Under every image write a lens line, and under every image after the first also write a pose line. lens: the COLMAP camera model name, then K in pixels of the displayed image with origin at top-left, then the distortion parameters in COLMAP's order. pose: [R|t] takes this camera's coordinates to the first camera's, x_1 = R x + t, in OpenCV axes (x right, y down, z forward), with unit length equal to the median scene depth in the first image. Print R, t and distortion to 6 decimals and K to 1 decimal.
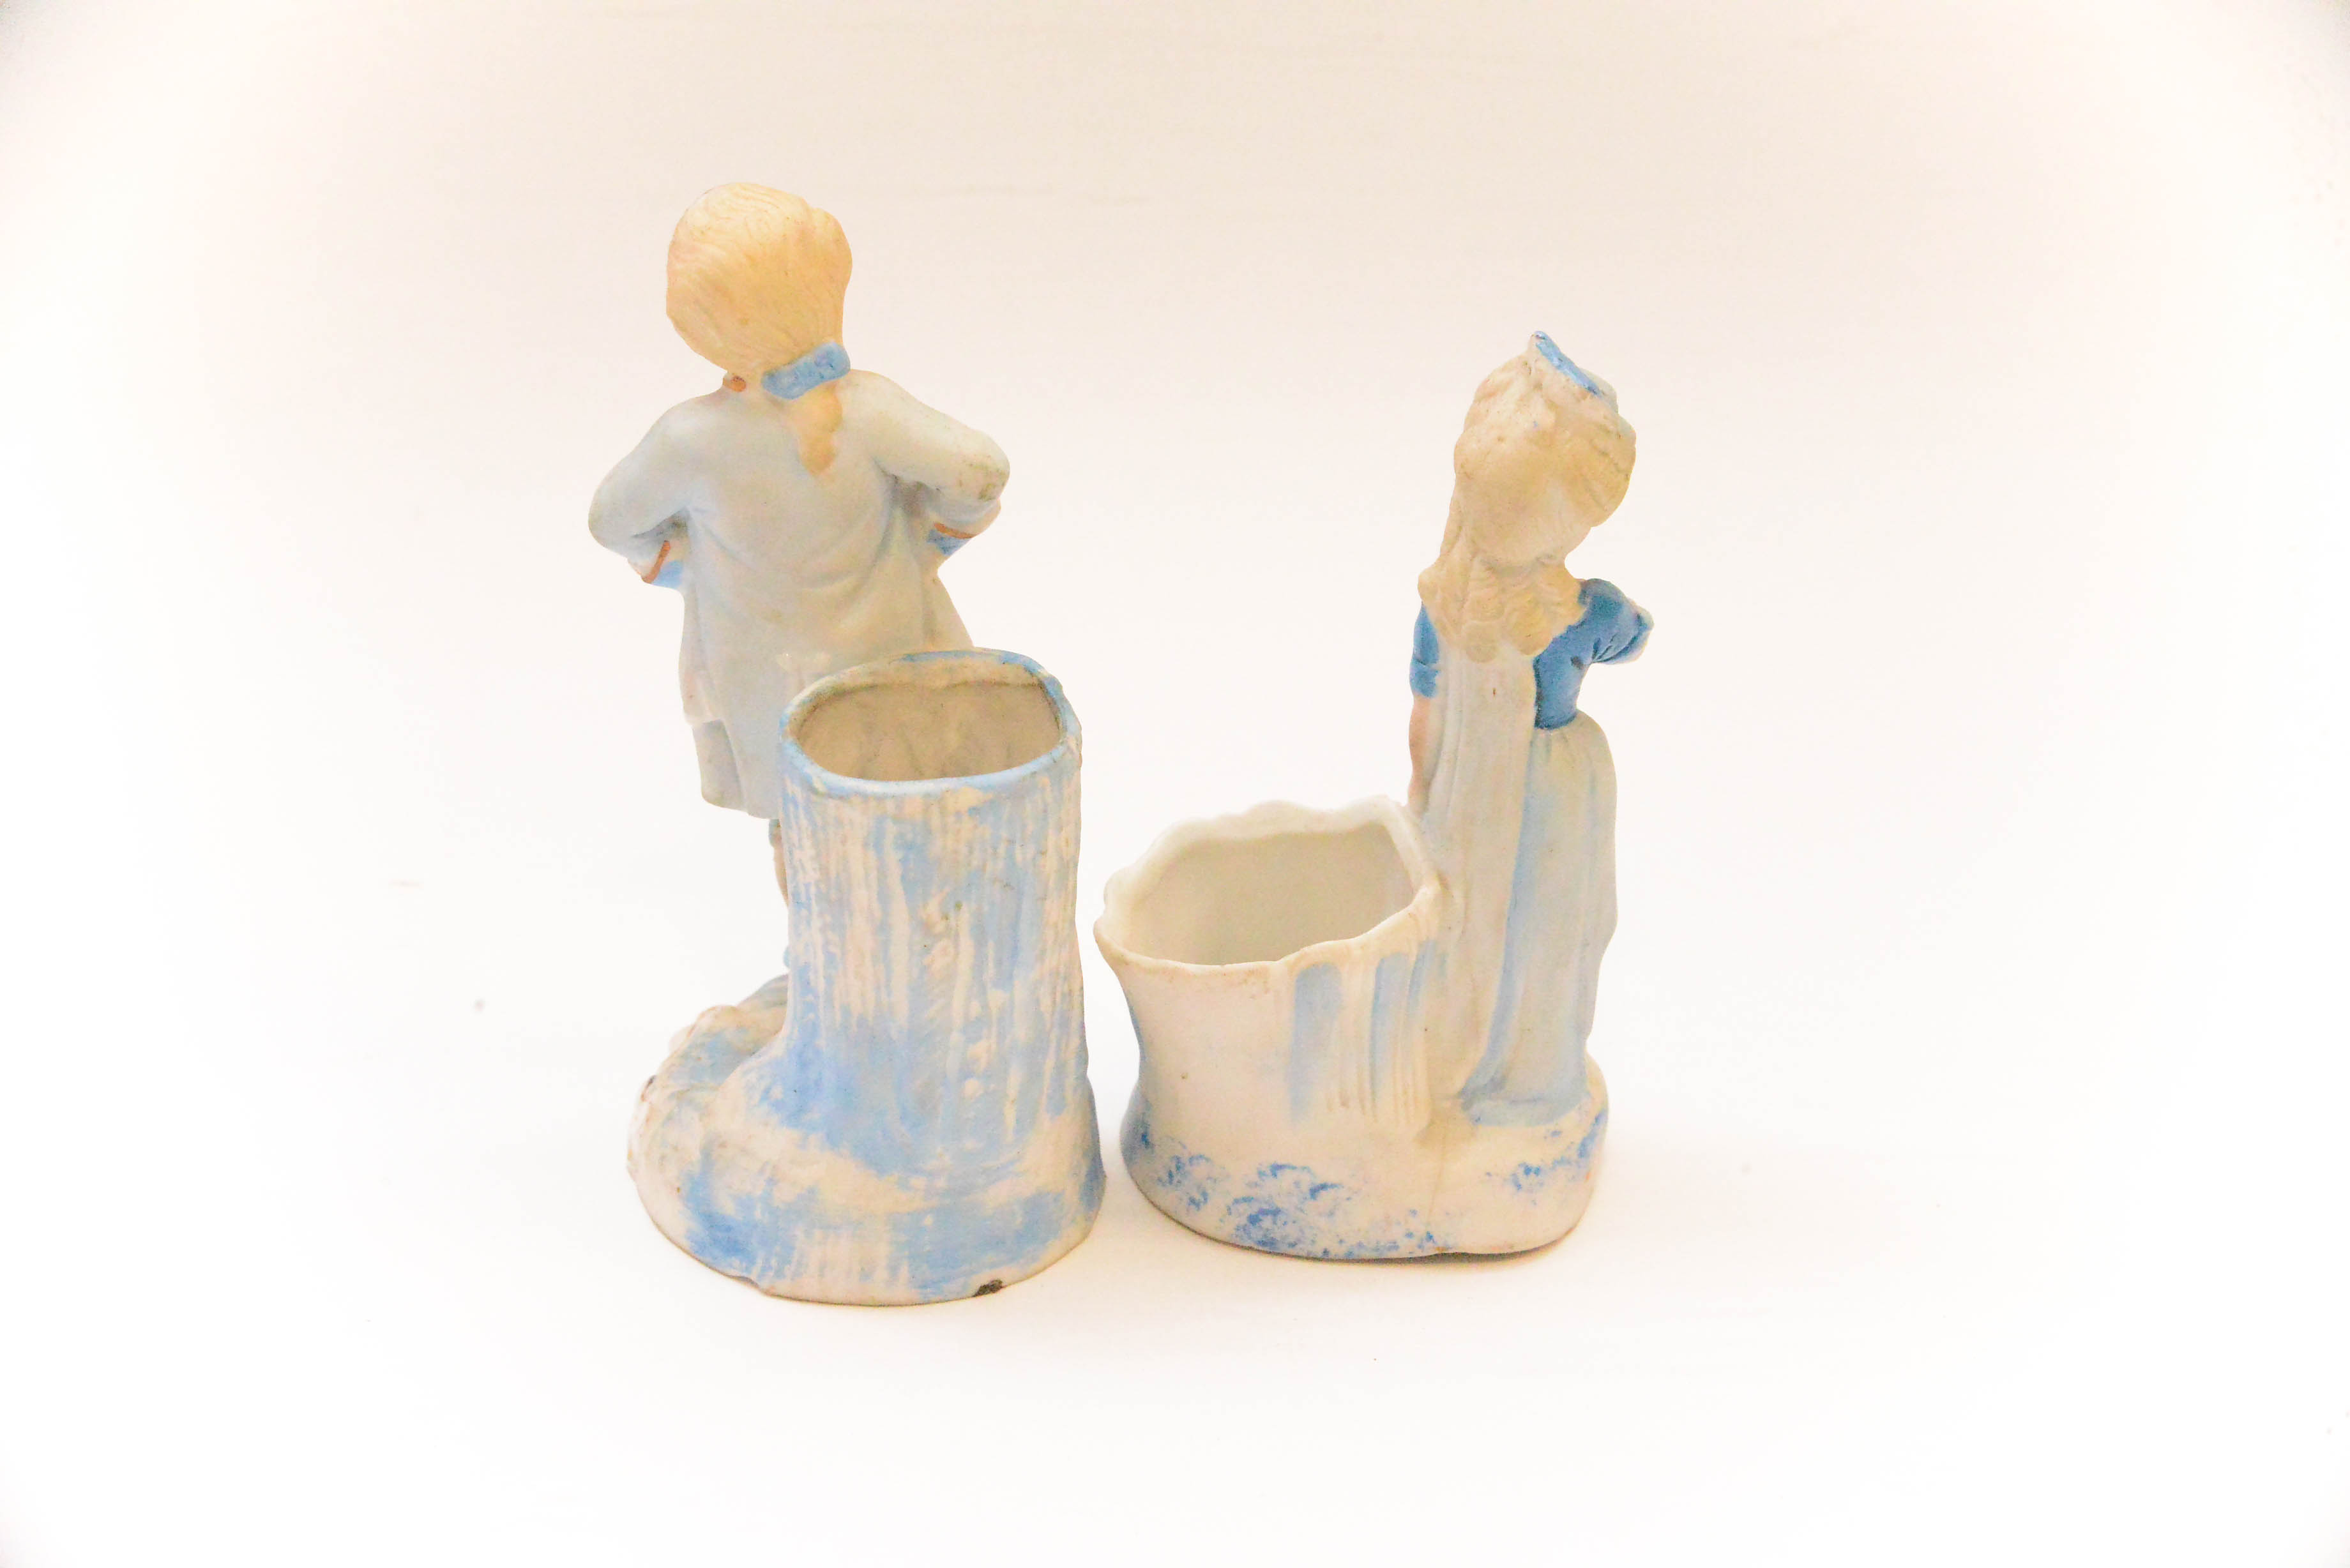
lens RADIAL K [[3471.5, 0, 1175.0], [0, 3471.5, 784.0], [0, 0, 1]] dist [0.050340, 0.013381]
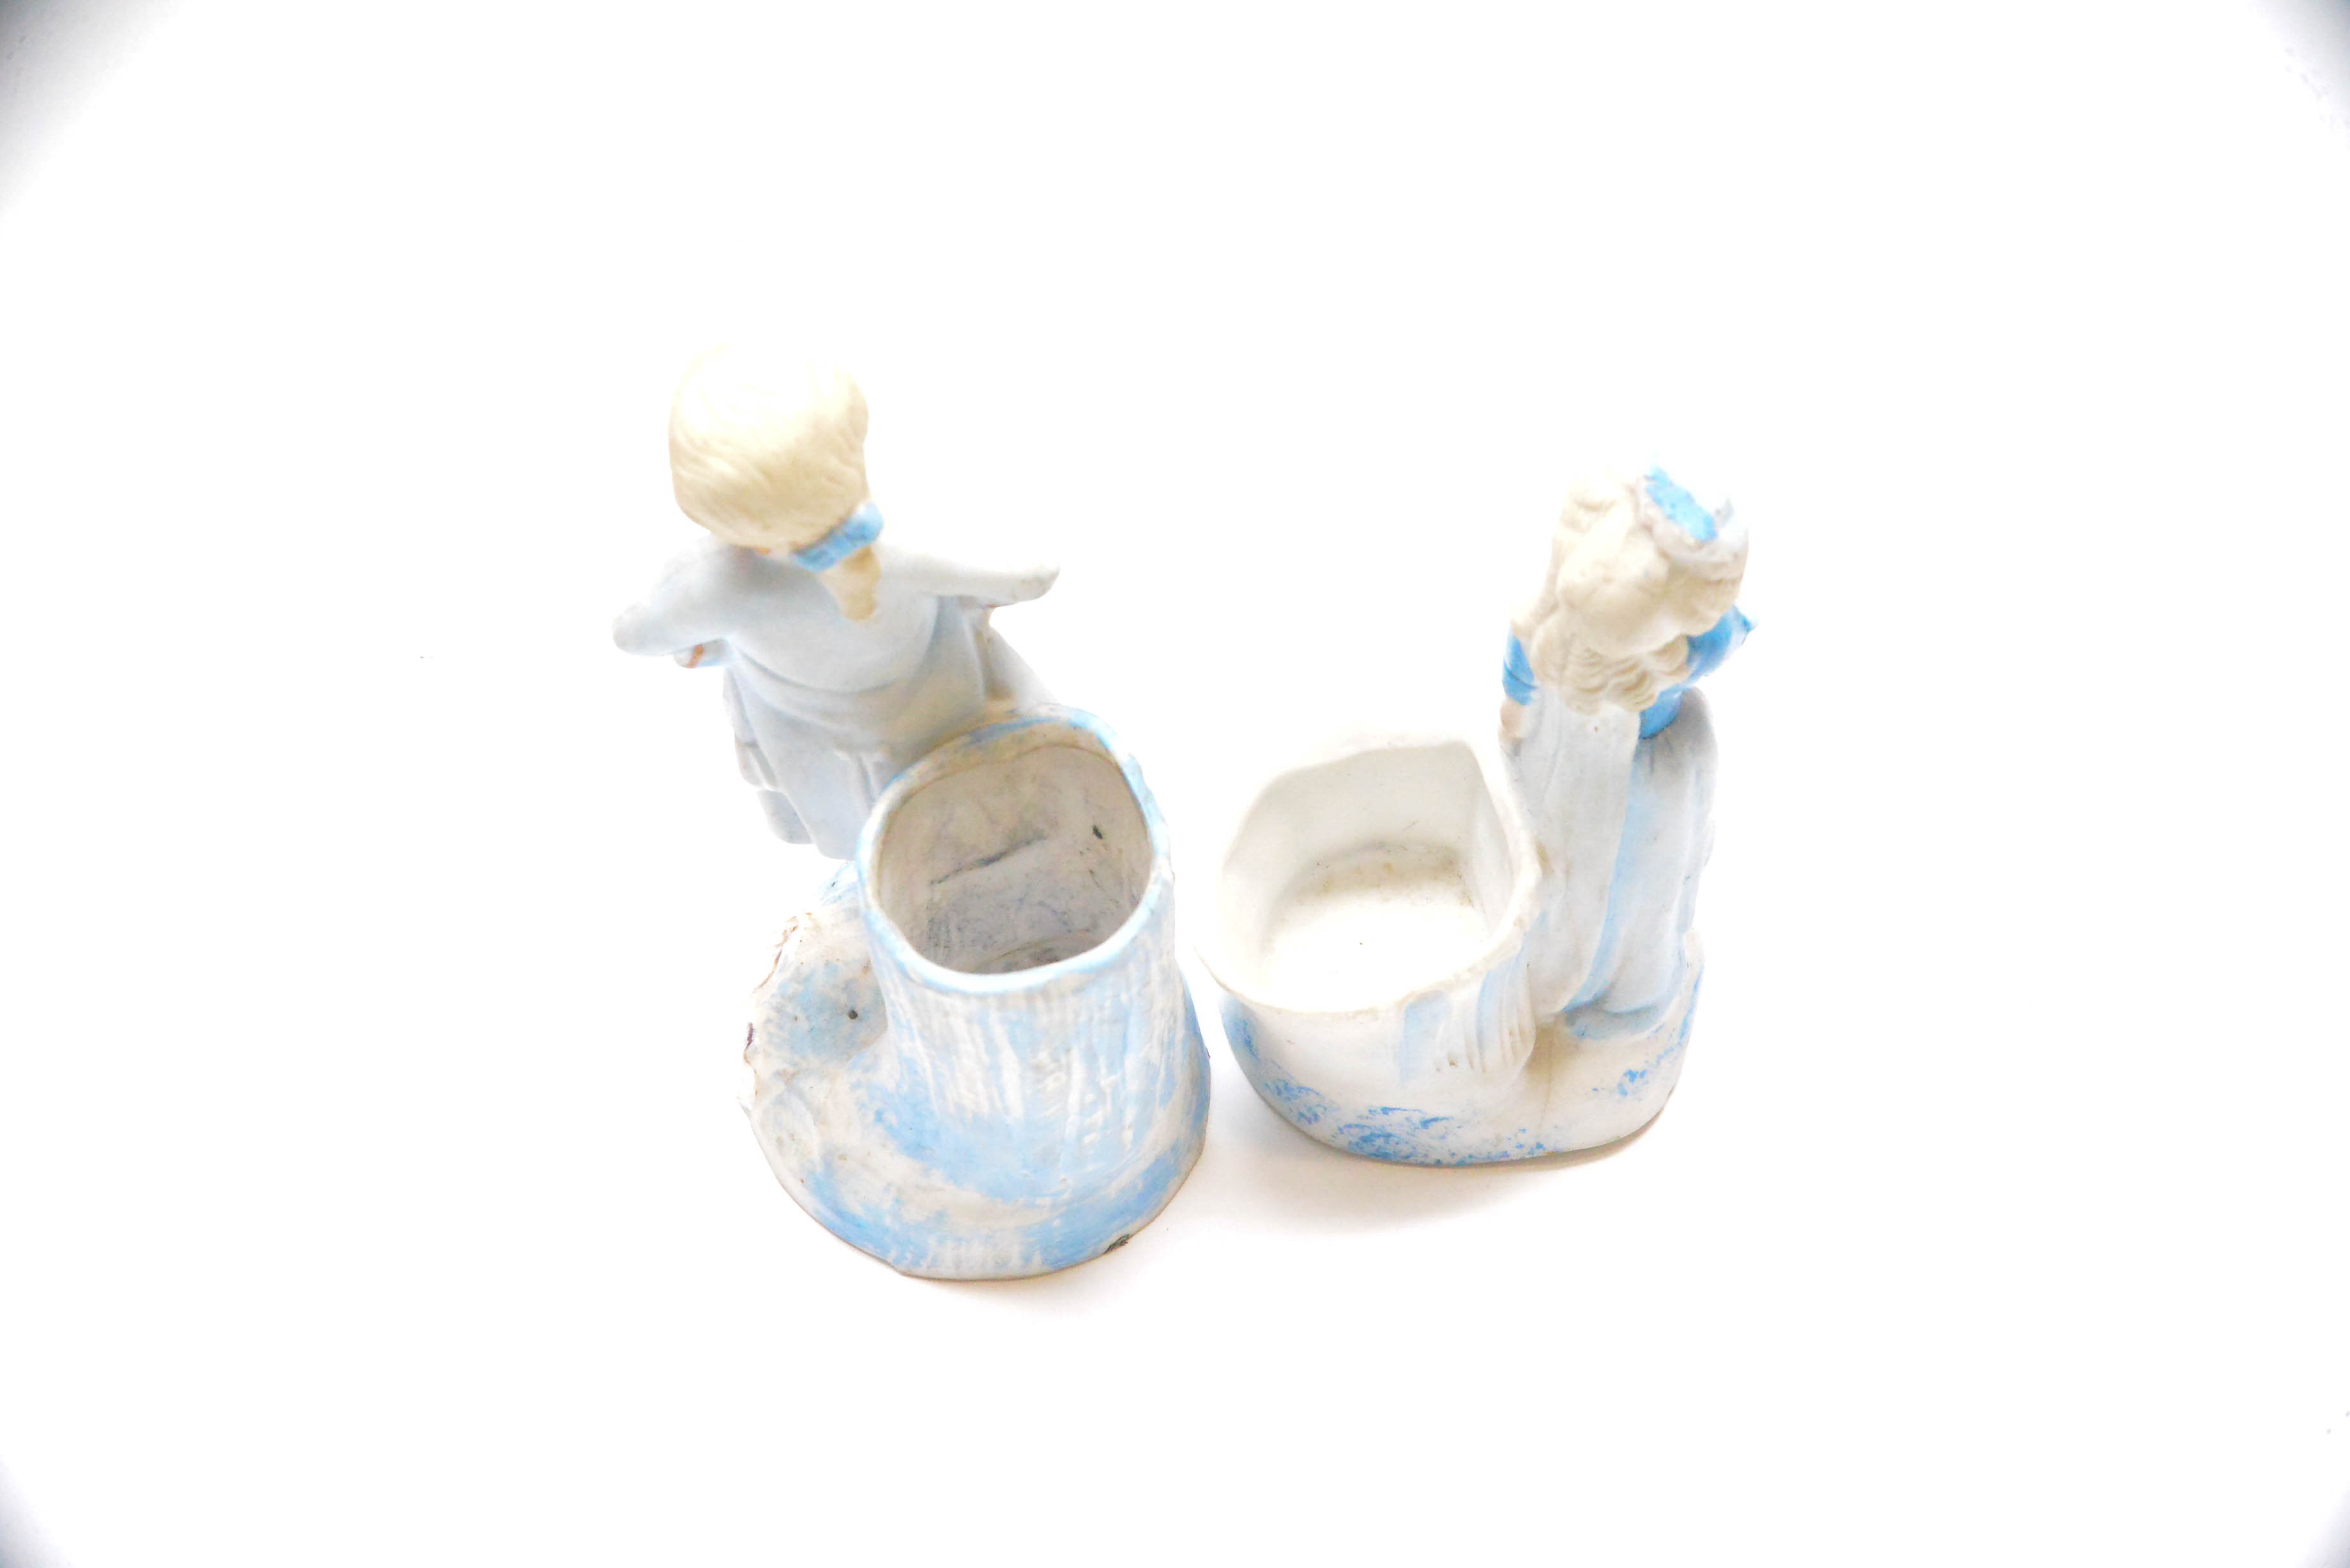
lens RADIAL K [[3471.5, 0, 1175.0], [0, 3471.5, 784.0], [0, 0, 1]] dist [0.050340, 0.013381]
pose [[0.995297, -0.096870, 0.000140, -0.023703], [0.084506, 0.868966, 0.487604, -0.478042], [-0.047356, -0.485299, 0.873065, 0.167174]]
